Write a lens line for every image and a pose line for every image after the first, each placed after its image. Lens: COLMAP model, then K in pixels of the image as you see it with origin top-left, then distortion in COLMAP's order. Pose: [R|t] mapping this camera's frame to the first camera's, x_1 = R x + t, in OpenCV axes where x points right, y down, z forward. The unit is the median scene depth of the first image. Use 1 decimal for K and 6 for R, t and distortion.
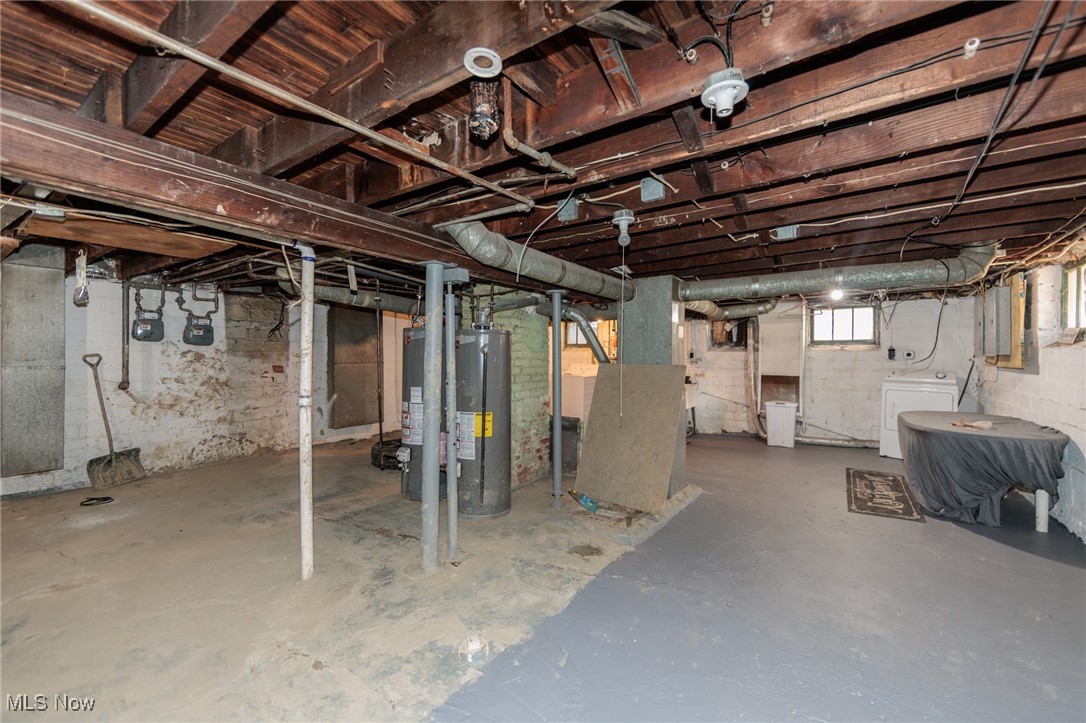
lens RADIAL K [[423.8, 0, 544.4], [0, 423.8, 356.8], [0, 0, 1]] dist [-0.001145, -0.000510]
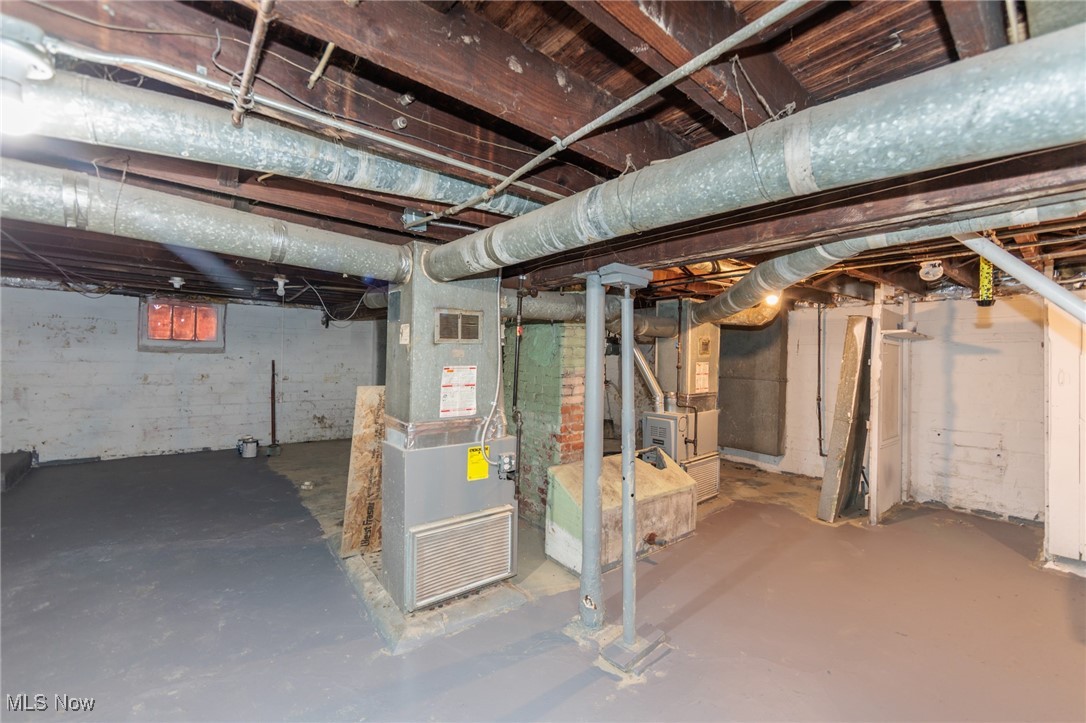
lens RADIAL K [[423.8, 0, 544.4], [0, 423.8, 356.8], [0, 0, 1]] dist [-0.001145, -0.000510]
pose [[-0.269552, -0.014071, -0.962883, 1.380113], [-0.016047, 0.999820, -0.010119, -0.038543], [0.962852, 0.012724, -0.269729, 2.238436]]
